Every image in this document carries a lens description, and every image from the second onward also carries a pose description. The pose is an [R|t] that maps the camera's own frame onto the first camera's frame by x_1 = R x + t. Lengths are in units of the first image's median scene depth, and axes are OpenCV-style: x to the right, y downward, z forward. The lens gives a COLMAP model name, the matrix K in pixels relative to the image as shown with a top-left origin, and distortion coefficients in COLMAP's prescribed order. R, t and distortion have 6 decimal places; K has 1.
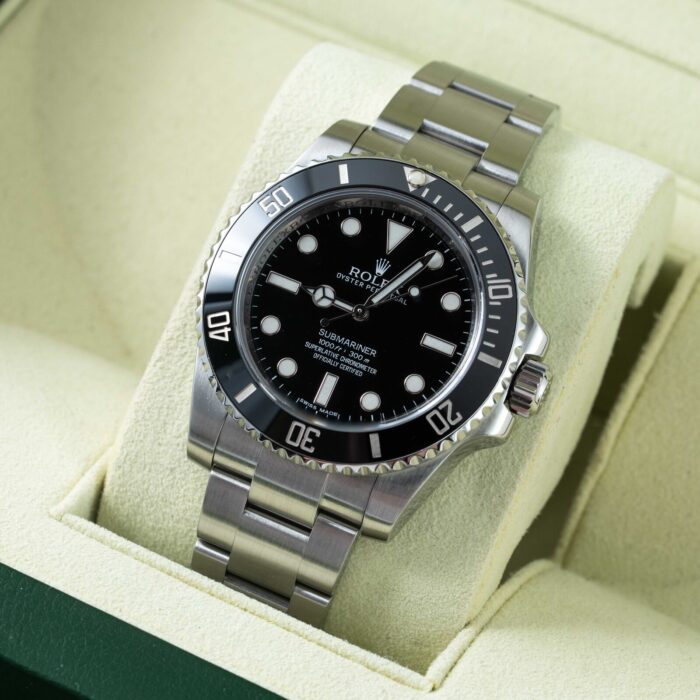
lens RADIAL K [[3997.9, 0, 350.0], [0, 3997.9, 350.0], [0, 0, 1]] dist [0.158163, -4.665075]
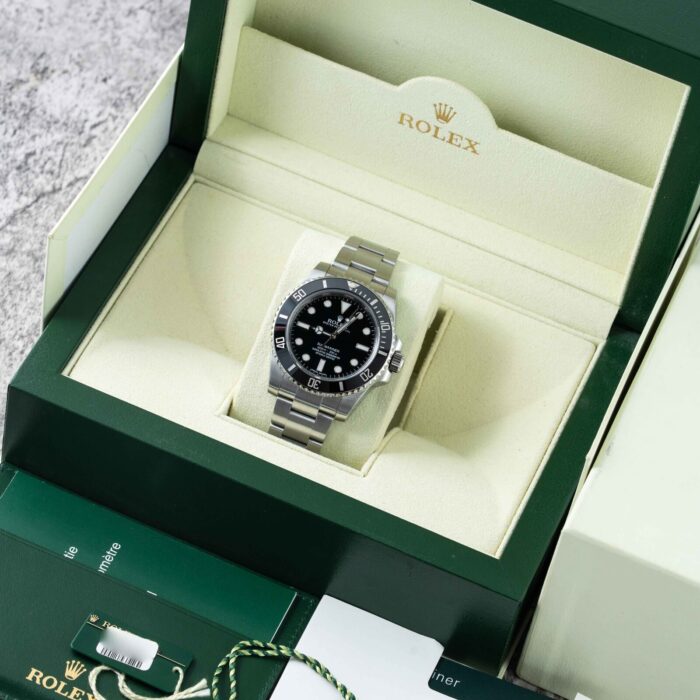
lens RADIAL K [[3997.9, 0, 350.0], [0, 3997.9, 350.0], [0, 0, 1]] dist [0.158163, -4.665075]
pose [[0.992974, -0.023754, 0.115921, -0.294793], [0.020473, 0.999358, 0.029418, -0.078227], [-0.116545, -0.026838, 0.992823, -1.644985]]
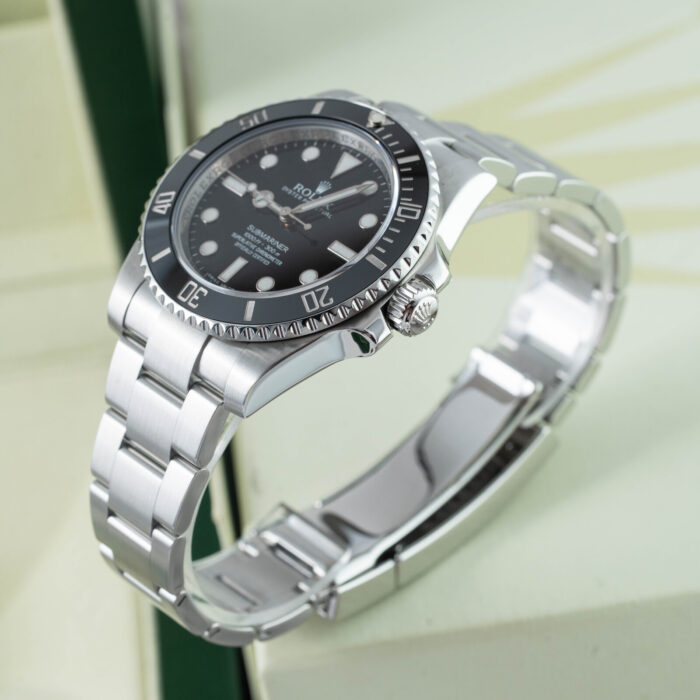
lens RADIAL K [[3997.9, 0, 350.0], [0, 3997.9, 350.0], [0, 0, 1]] dist [0.158163, -4.665075]
pose [[0.921647, 0.193342, -0.336432, 0.383342], [-0.304270, 0.898158, -0.317383, 0.355961], [0.240805, 0.394881, 0.886612, 0.072078]]
